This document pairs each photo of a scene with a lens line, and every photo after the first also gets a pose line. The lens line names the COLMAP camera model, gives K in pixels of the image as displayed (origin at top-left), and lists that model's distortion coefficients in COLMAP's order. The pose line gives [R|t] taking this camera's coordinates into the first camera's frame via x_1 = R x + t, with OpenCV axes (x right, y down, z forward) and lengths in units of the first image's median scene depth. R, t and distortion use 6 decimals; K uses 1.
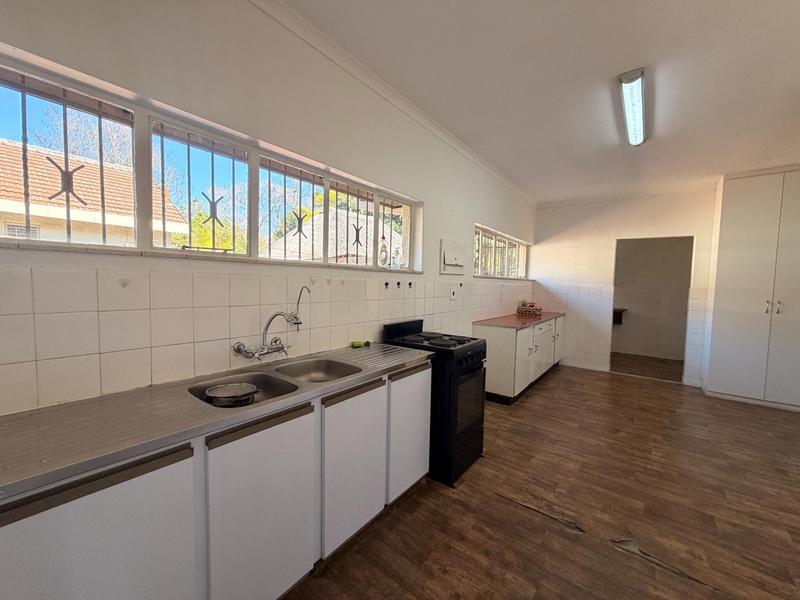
lens RADIAL K [[320.5, 0, 399.4], [0, 320.5, 299.4], [0, 0, 1]] dist [0.004778, -0.000004]
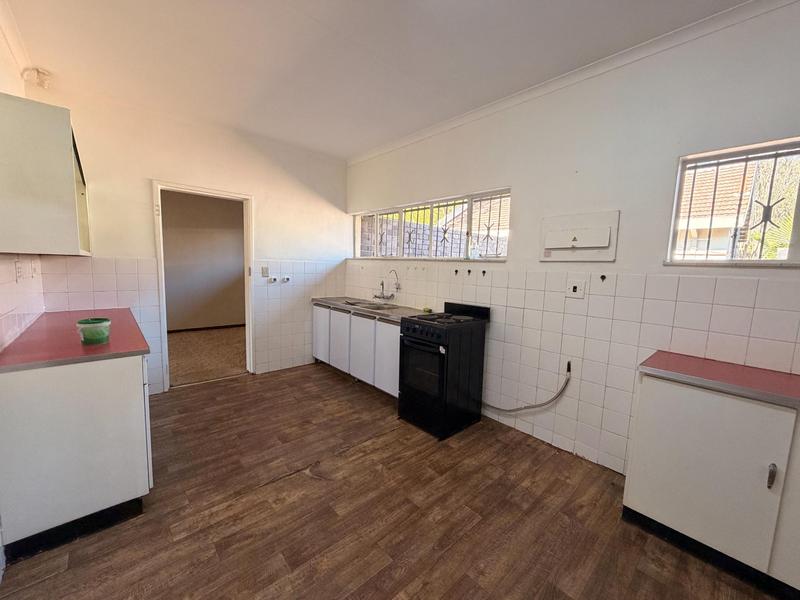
lens RADIAL K [[320.5, 0, 399.6], [0, 320.5, 301.1], [0, 0, 1]] dist [0.004778, -0.000004]
pose [[-0.176640, 0.078384, -0.981149, 1.120292], [-0.092114, 0.991133, 0.095765, -0.028708], [0.979956, 0.107293, -0.167853, 0.905422]]
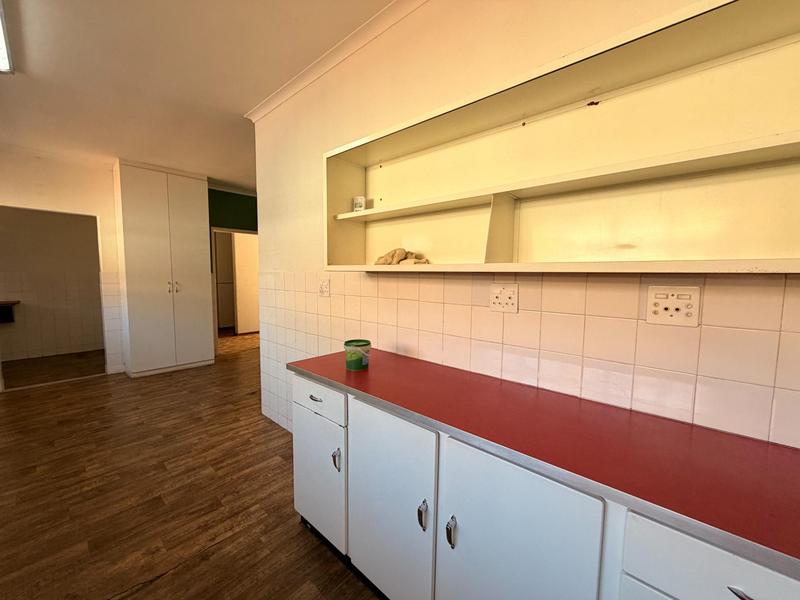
lens RADIAL K [[320.5, 0, 398.3], [0, 320.5, 299.9], [0, 0, 1]] dist [0.004778, -0.000004]
pose [[0.081774, -0.098756, 0.991746, 0.059369], [0.047740, 0.994325, 0.095077, -0.003156], [-0.995507, 0.039571, 0.086024, 0.095822]]
